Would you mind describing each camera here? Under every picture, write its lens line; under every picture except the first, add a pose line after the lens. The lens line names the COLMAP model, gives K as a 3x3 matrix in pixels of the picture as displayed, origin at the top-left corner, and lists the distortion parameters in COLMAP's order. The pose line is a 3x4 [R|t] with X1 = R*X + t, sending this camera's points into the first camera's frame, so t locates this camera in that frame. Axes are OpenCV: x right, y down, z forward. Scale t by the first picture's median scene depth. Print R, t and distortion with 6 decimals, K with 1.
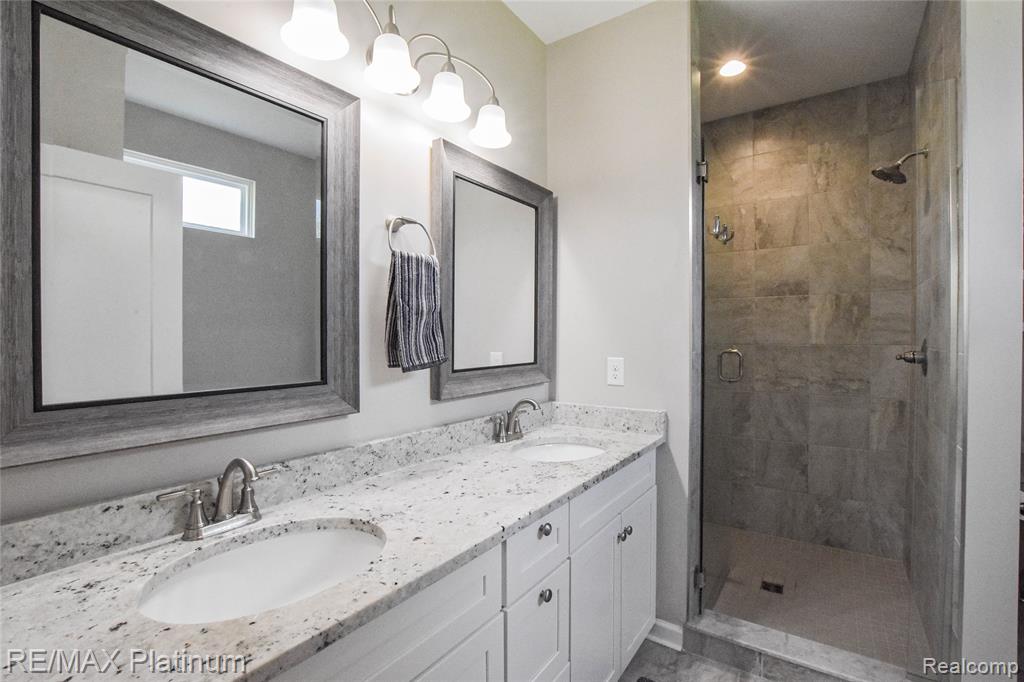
lens RADIAL K [[462.2, 0, 525.0], [0, 462.2, 340.3], [0, 0, 1]] dist [-0.028130, 0.000271]
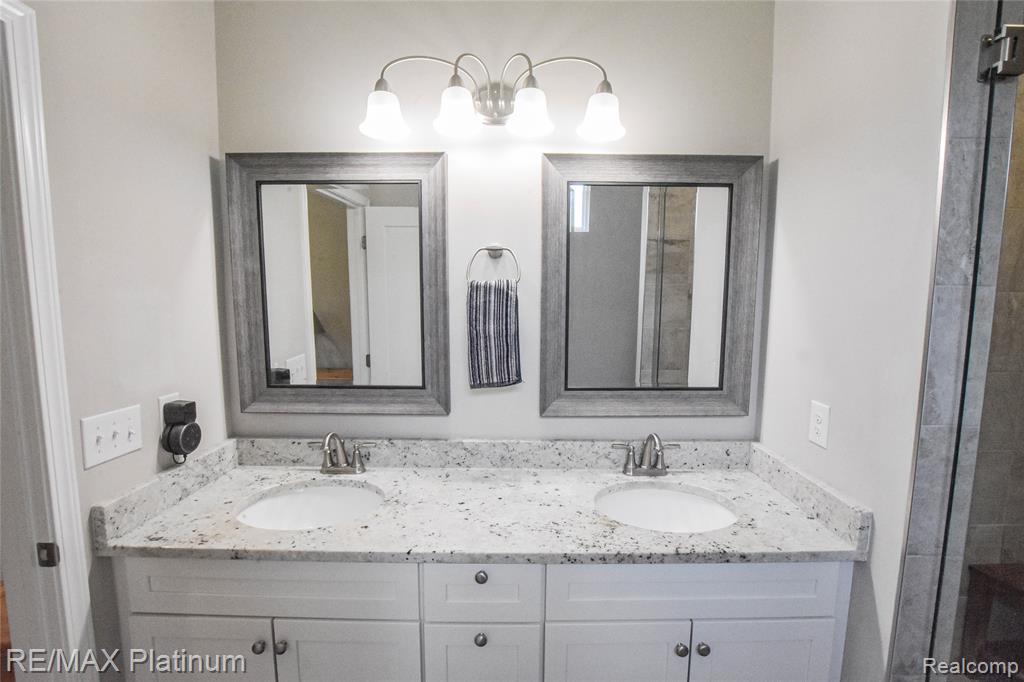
lens RADIAL K [[455.1, 0, 520.6], [0, 455.1, 342.4], [0, 0, 1]] dist [-0.038009, 0.007564]
pose [[0.571429, 0.090946, -0.815596, 0.642246], [-0.018656, 0.995023, 0.097883, -0.140994], [0.820439, -0.040717, 0.570282, 0.417100]]
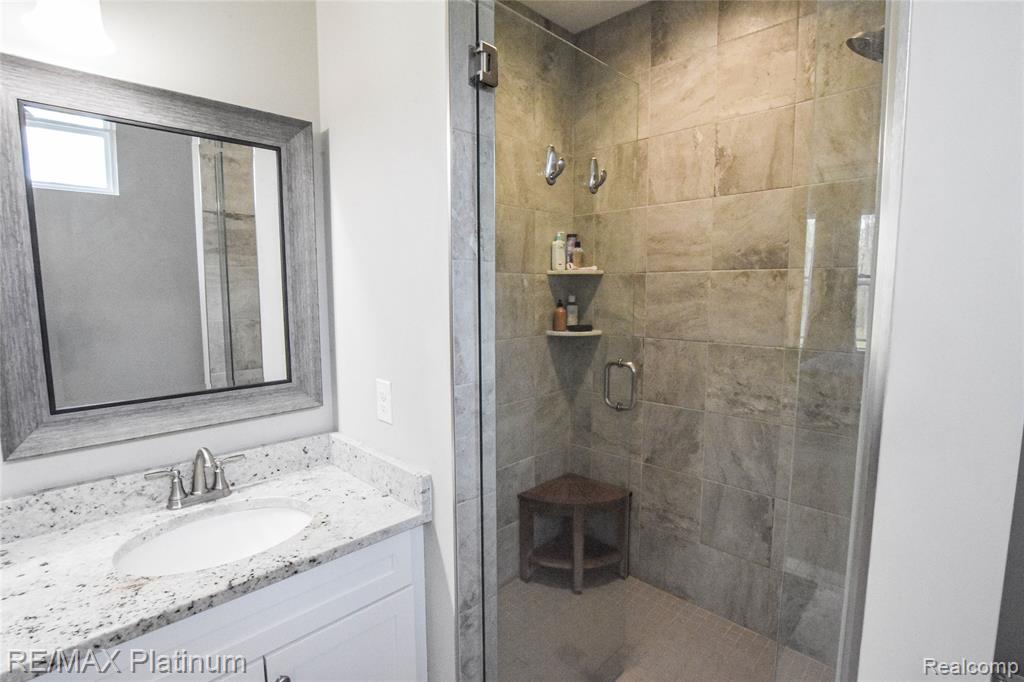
lens RADIAL K [[492.6, 0, 518.9], [0, 492.6, 342.1], [0, 0, 1]] dist [-0.029407, 0.005359]
pose [[0.984794, 0.021519, -0.172391, 0.700421], [-0.004702, 0.995237, 0.097372, -0.117636], [0.173665, -0.095081, 0.980204, 0.501462]]
